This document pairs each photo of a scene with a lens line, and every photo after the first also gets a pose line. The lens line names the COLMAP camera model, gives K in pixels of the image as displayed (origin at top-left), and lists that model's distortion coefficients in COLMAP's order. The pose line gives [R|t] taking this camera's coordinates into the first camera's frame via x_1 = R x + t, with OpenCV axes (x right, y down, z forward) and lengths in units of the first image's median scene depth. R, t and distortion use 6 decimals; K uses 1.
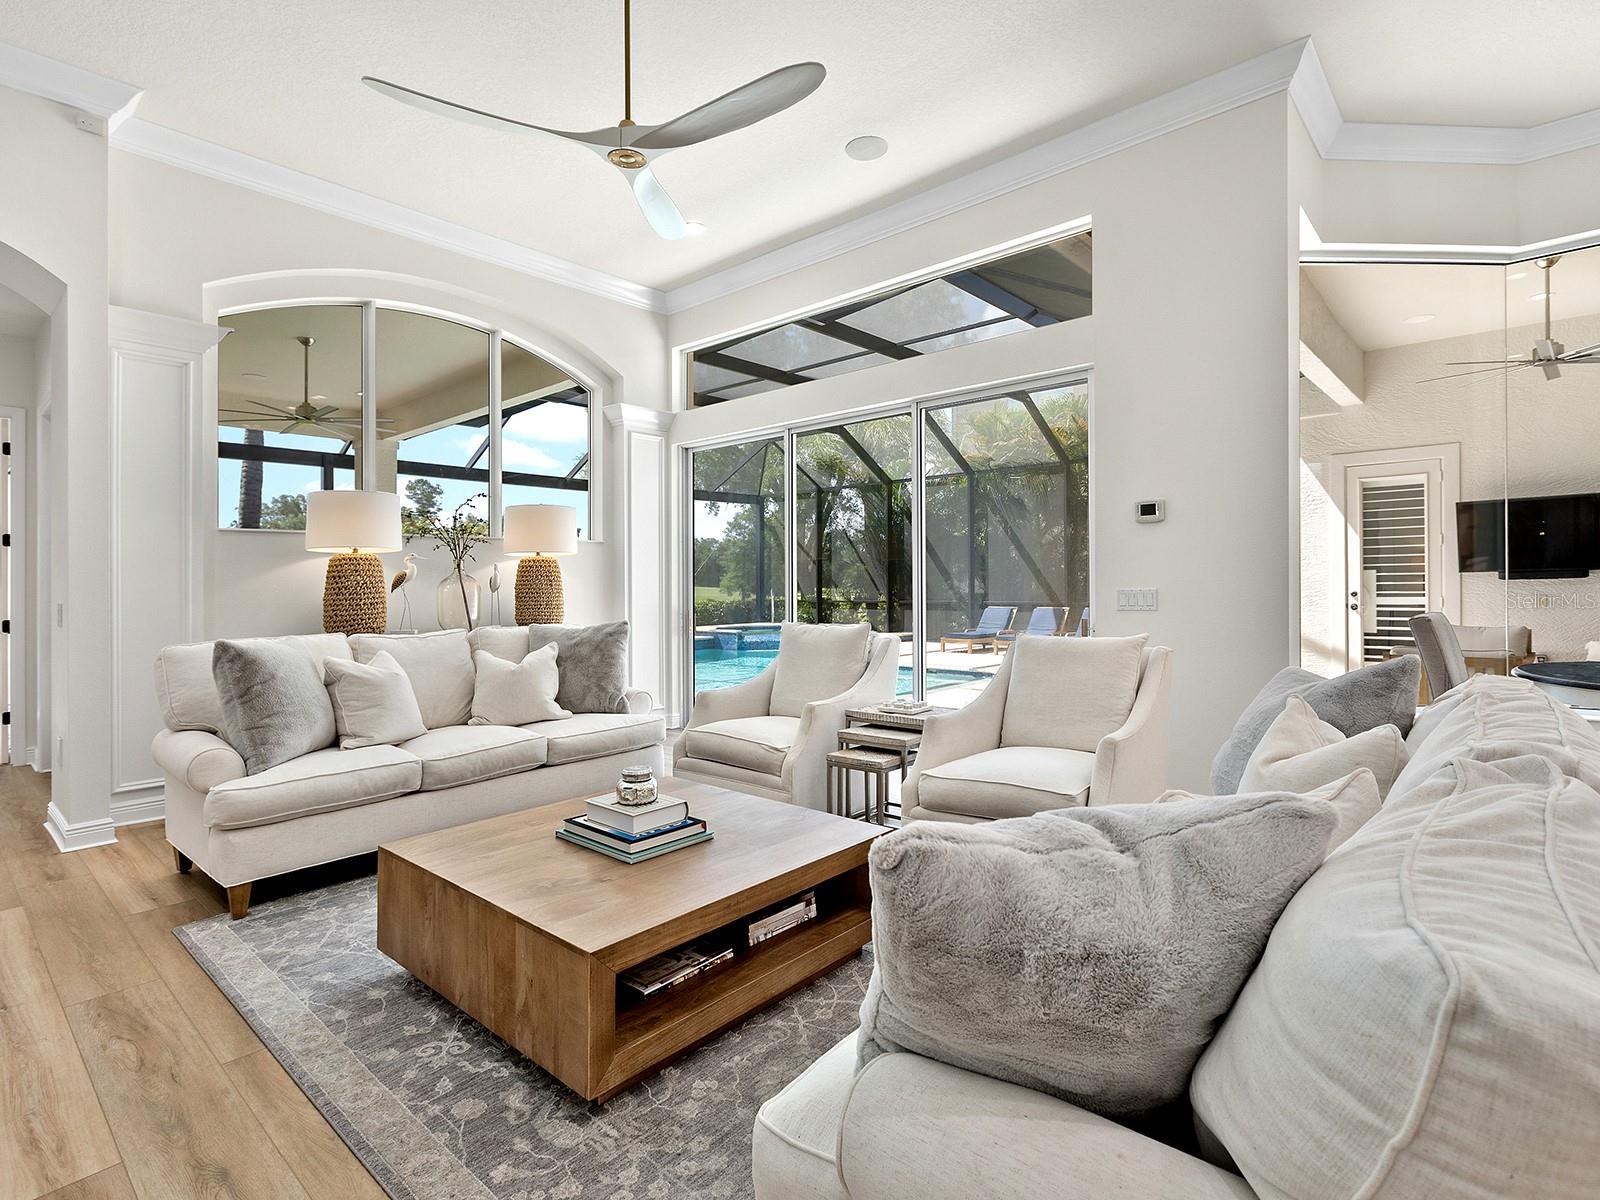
lens RADIAL K [[803.3, 0, 810.2], [0, 803.3, 596.5], [0, 0, 1]] dist [0.009508, 0.000176]
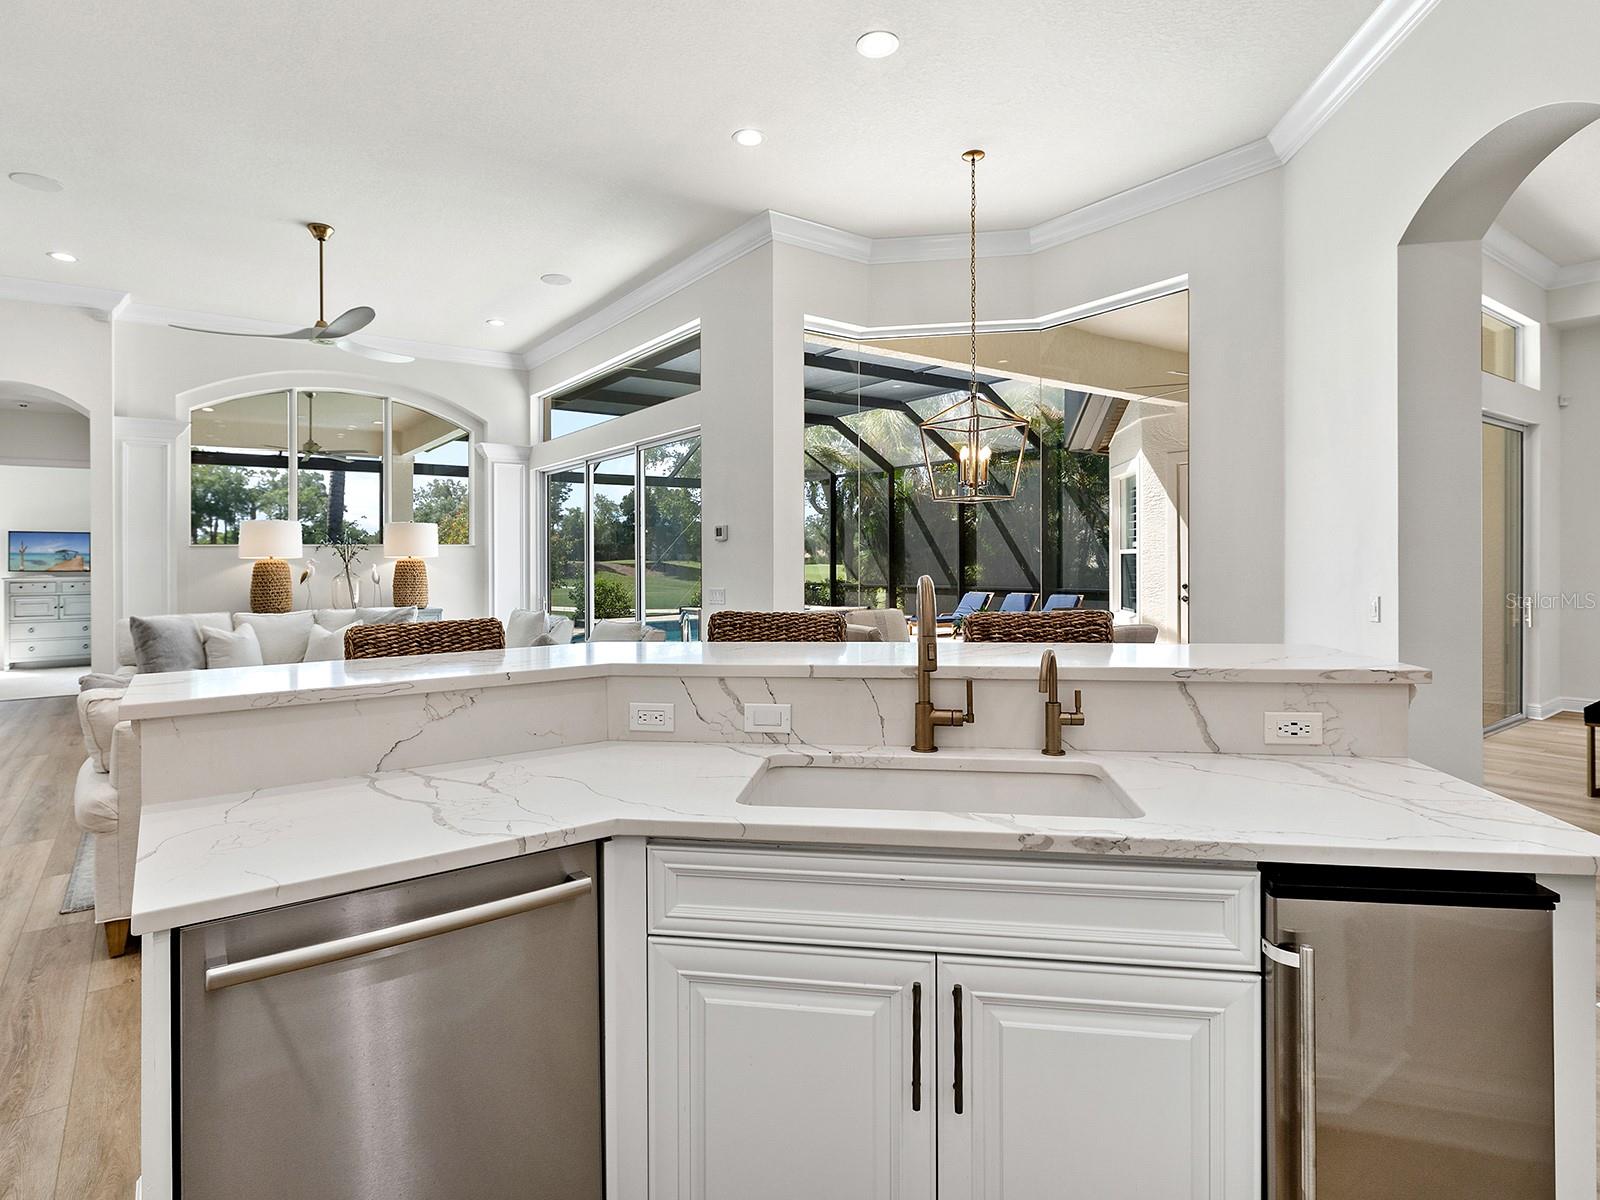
lens RADIAL K [[876.8, 0, 791.5], [0, 876.8, 582.9], [0, 0, 1]] dist [0.002180, 0.002520]
pose [[0.977172, 0.006547, -0.212349, 0.689425], [-0.004273, 0.999929, 0.011163, -0.029743], [0.212407, -0.010001, 0.977130, -0.379802]]
